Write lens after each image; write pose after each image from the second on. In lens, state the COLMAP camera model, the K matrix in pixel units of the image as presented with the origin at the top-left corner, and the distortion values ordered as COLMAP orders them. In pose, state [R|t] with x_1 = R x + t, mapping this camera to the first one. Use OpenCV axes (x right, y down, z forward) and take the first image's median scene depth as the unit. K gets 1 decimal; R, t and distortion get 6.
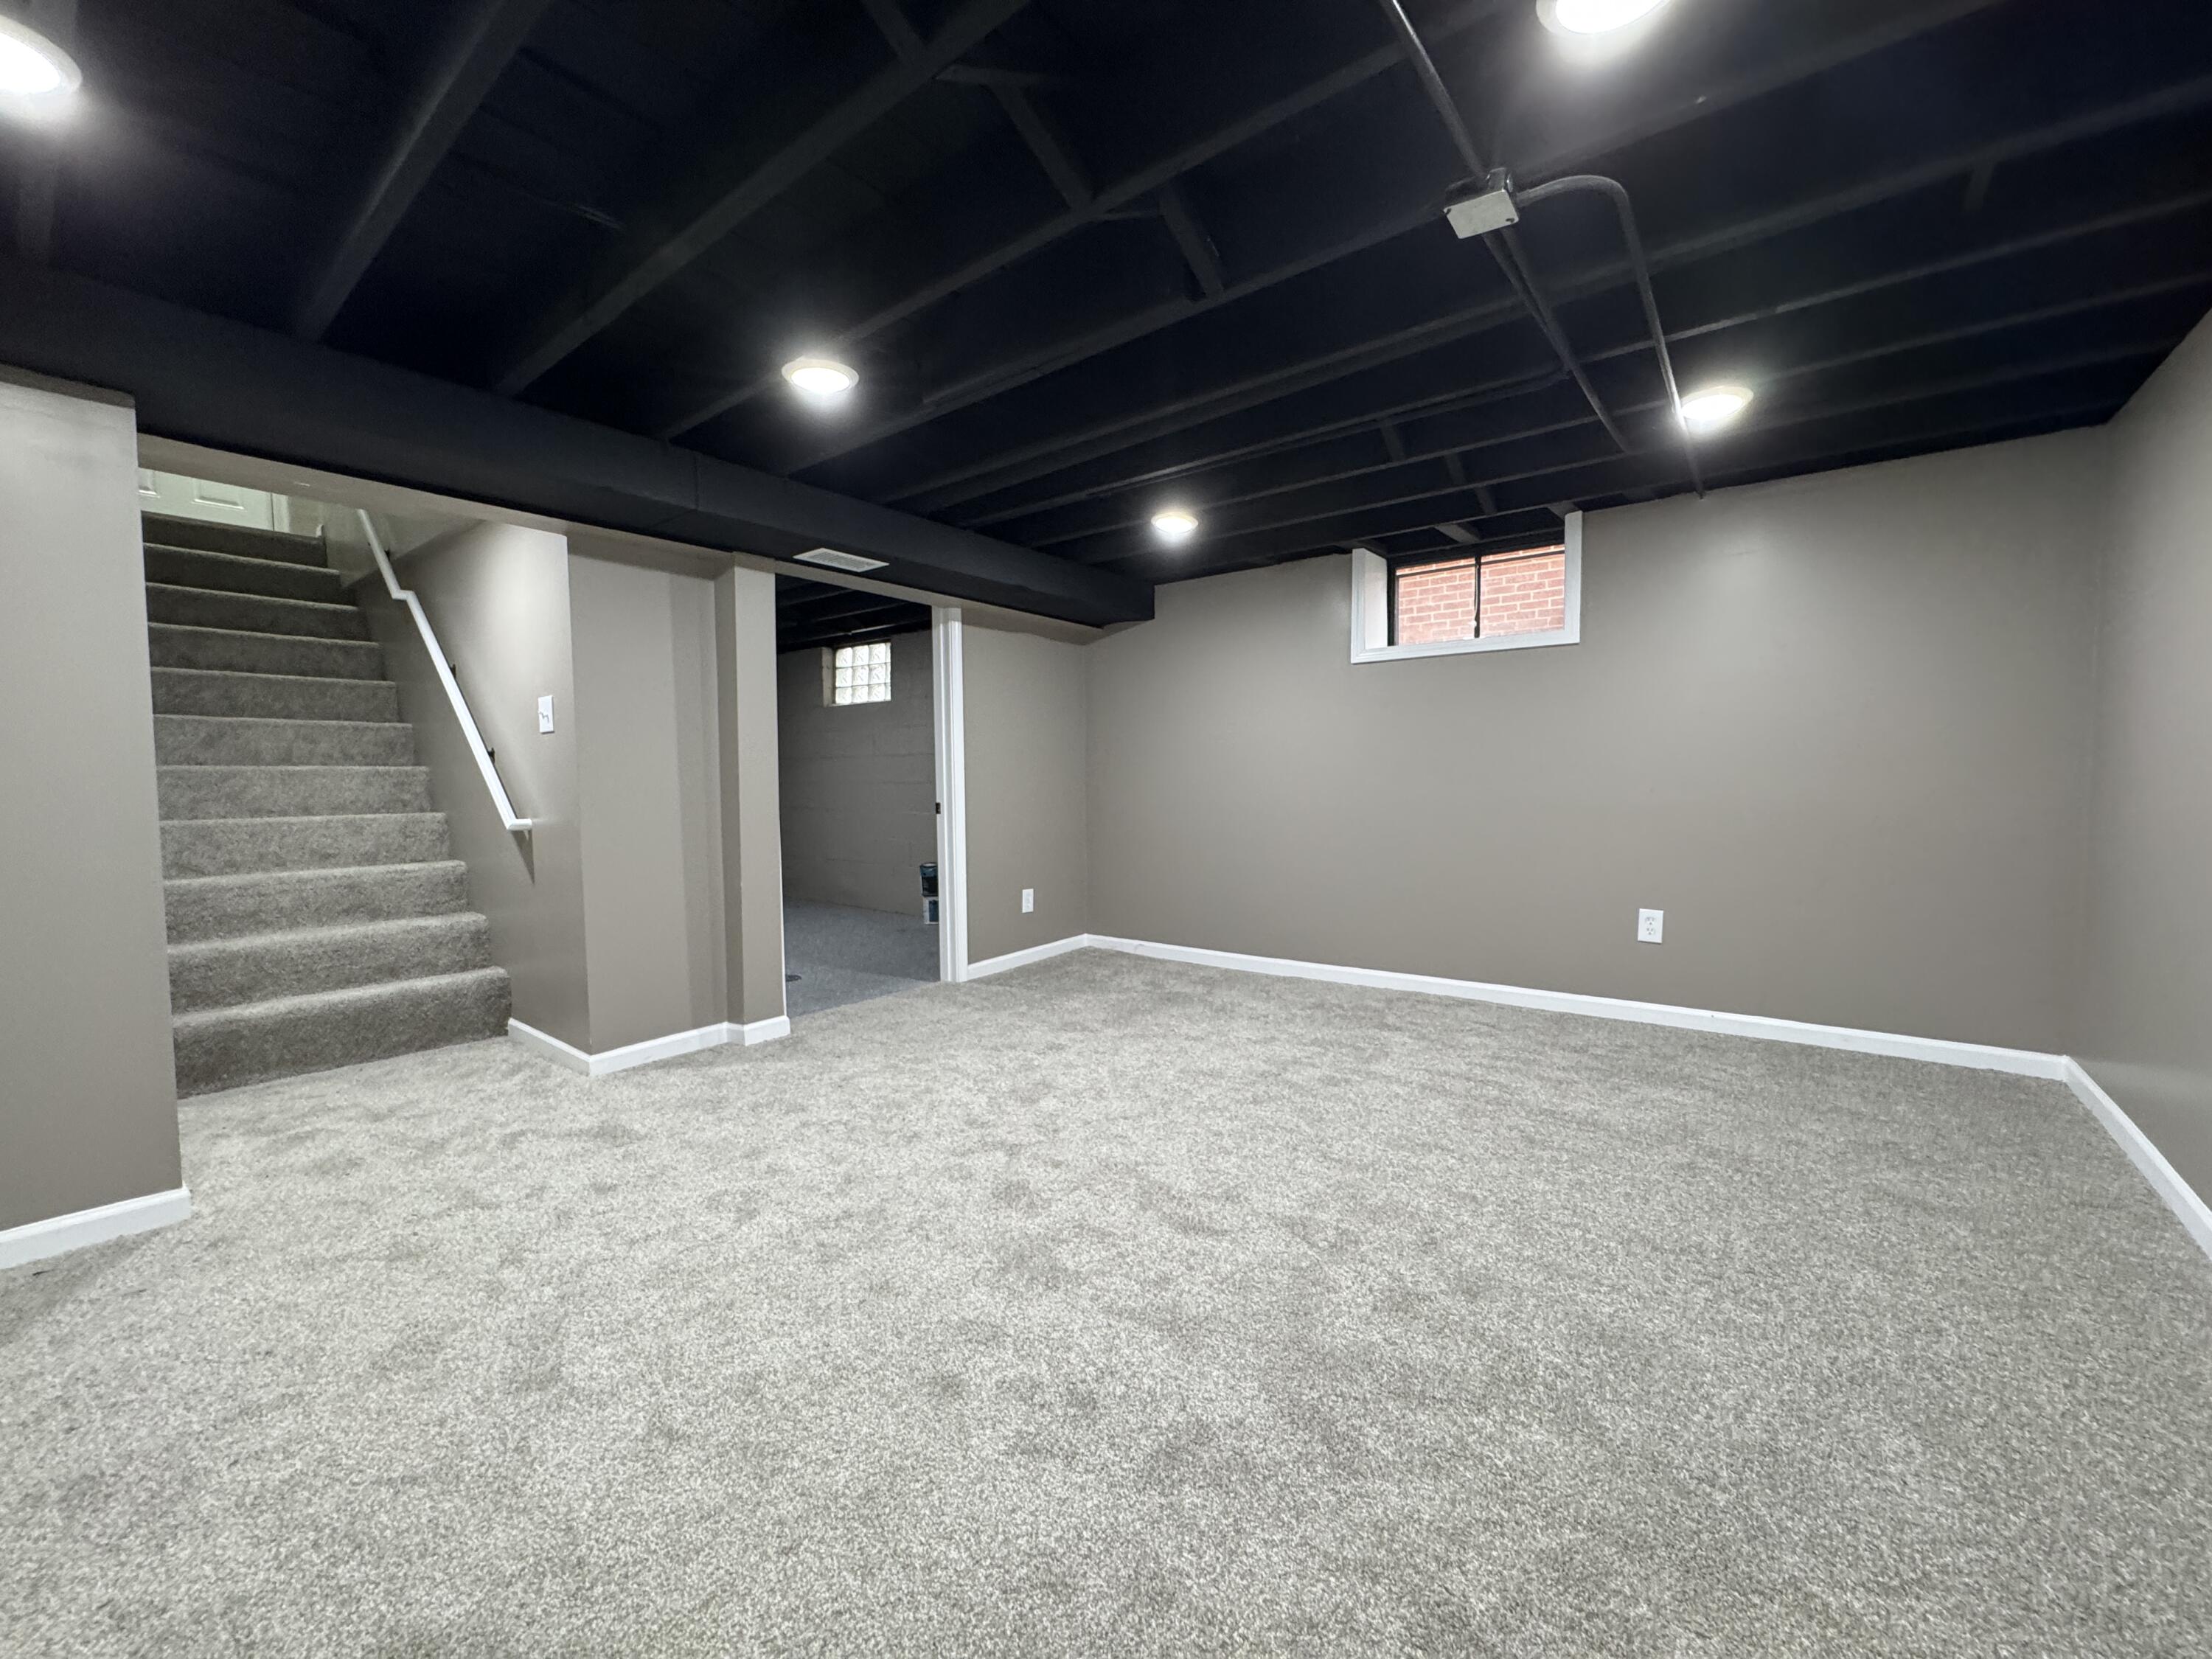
lens RADIAL K [[884.8, 0, 1101.8], [0, 884.8, 833.8], [0, 0, 1]] dist [-0.003994, 0.000651]
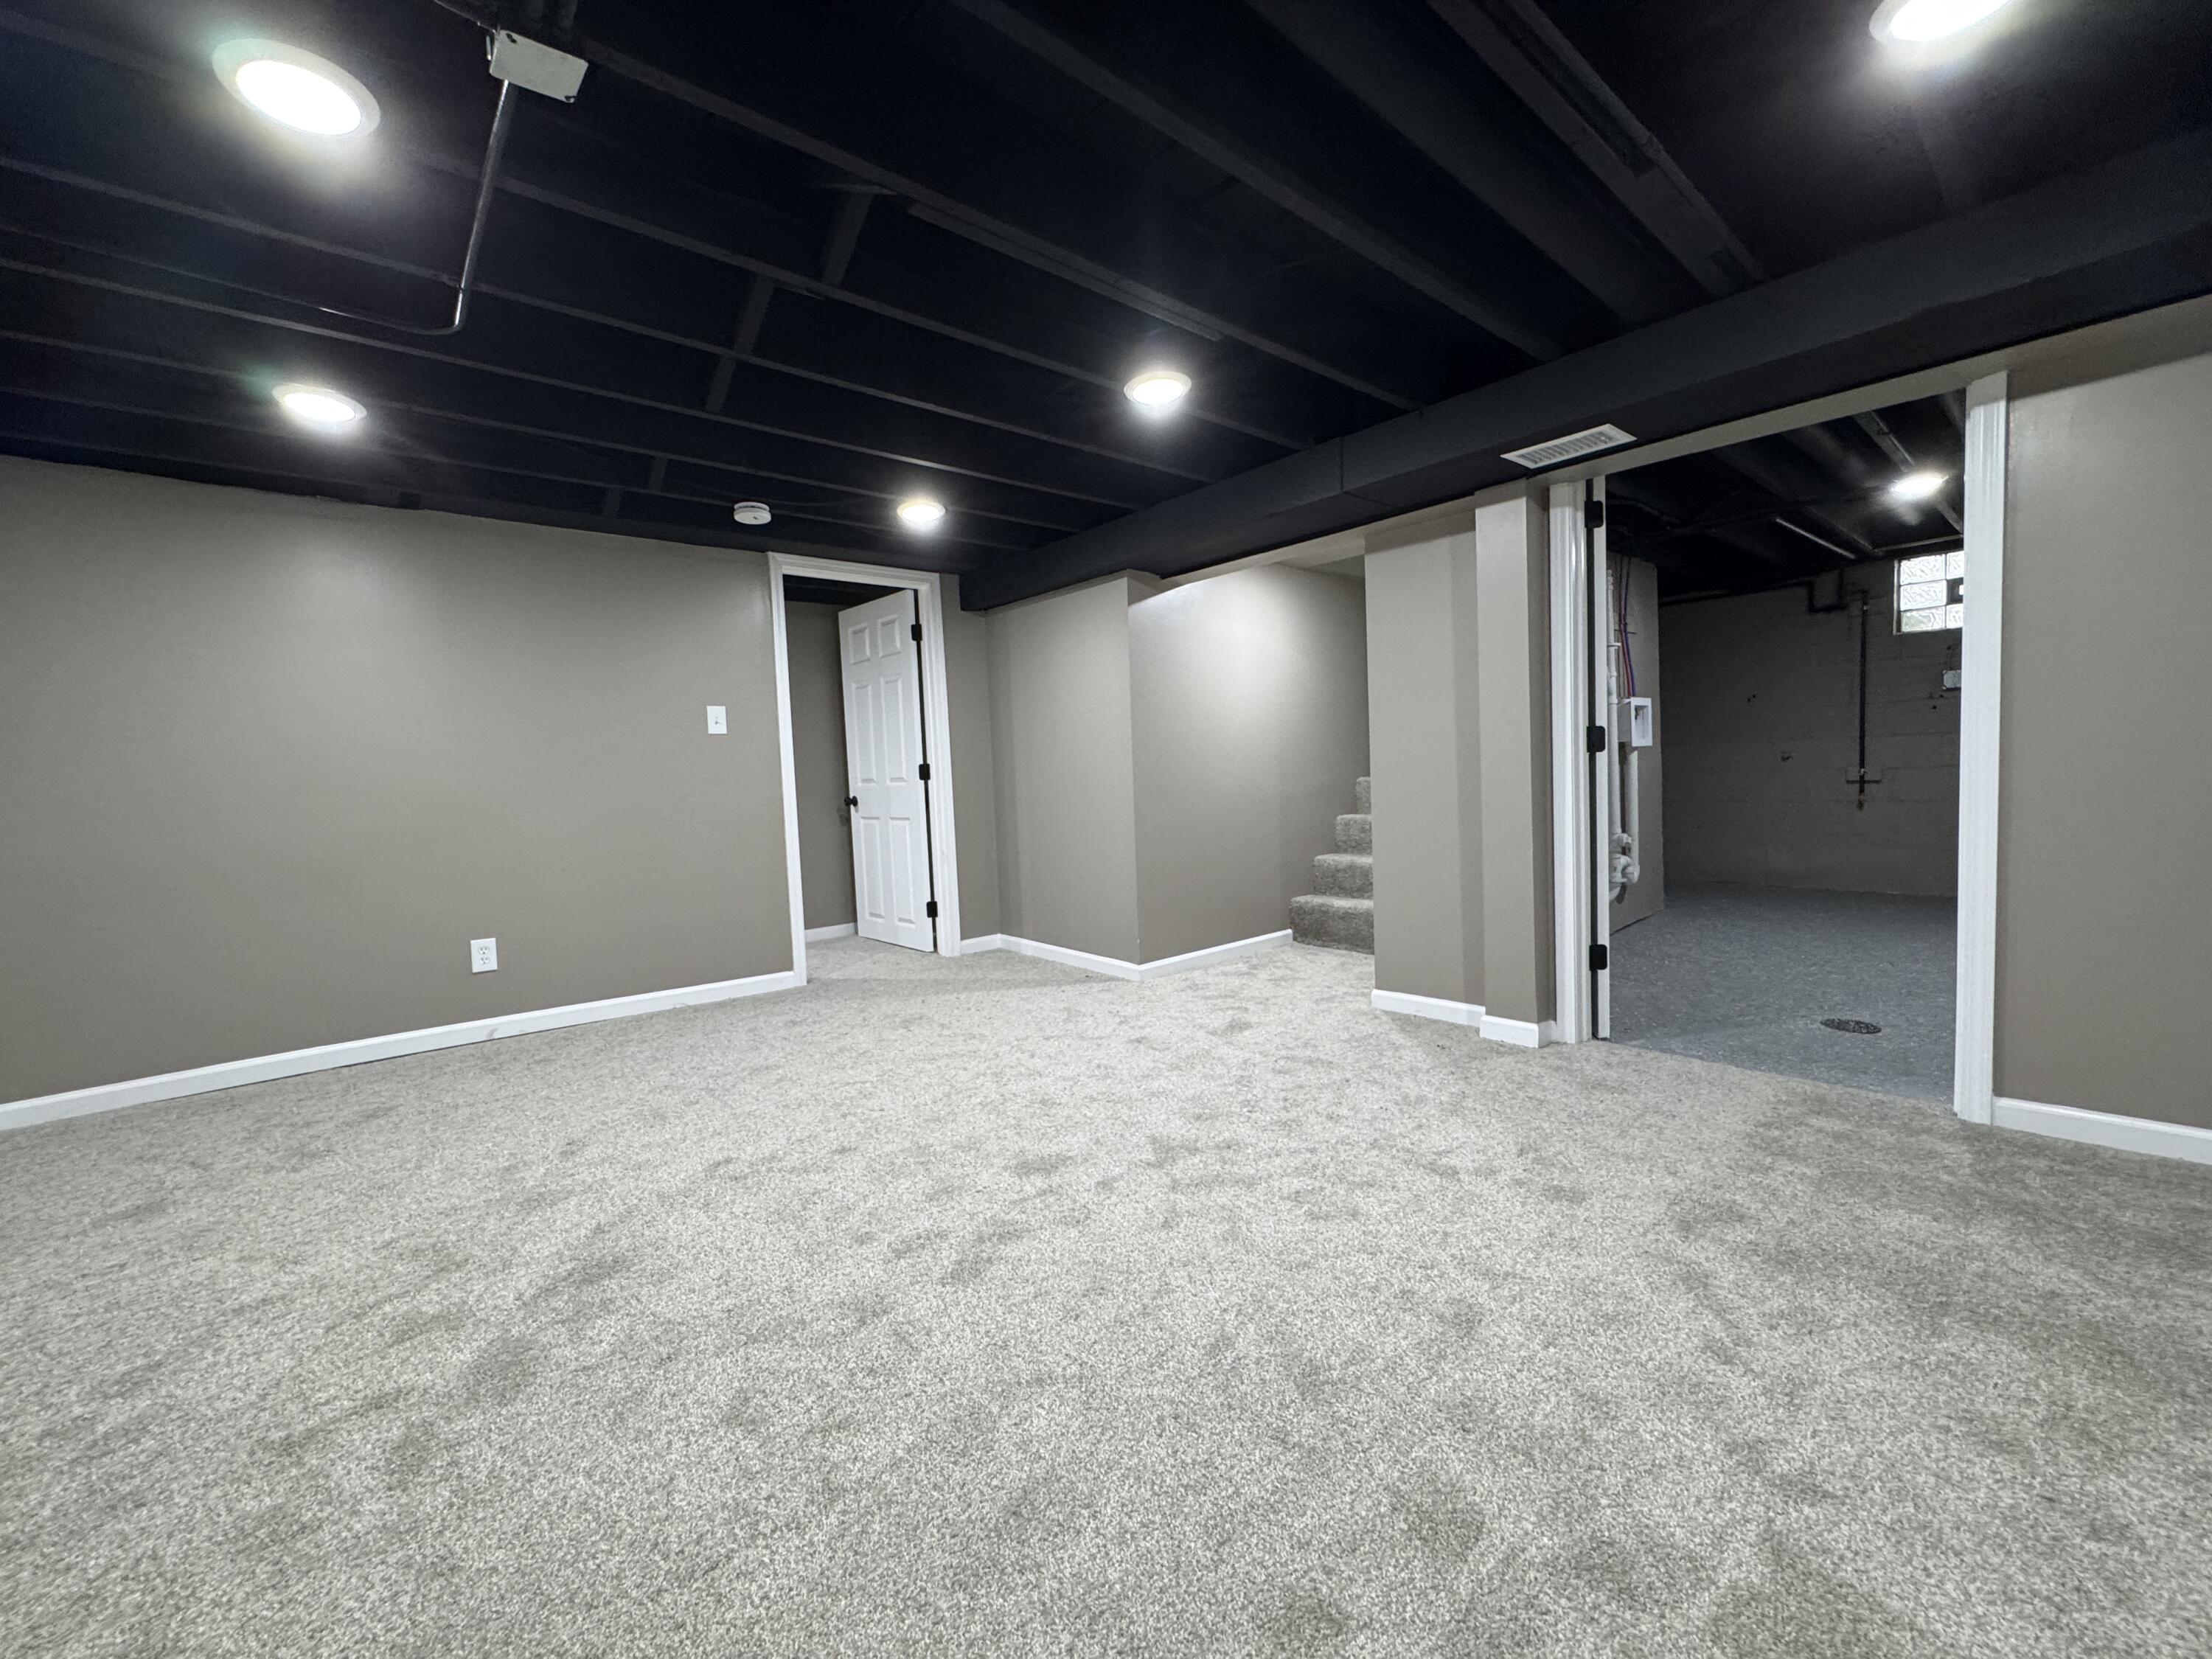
lens RADIAL K [[884.8, 0, 1102.6], [0, 884.8, 821.8], [0, 0, 1]] dist [-0.003994, 0.000651]
pose [[-0.188777, 0.072308, -0.979354, 0.606293], [-0.018478, 0.996847, 0.077161, -0.049367], [0.981846, 0.032663, -0.186846, 0.861584]]
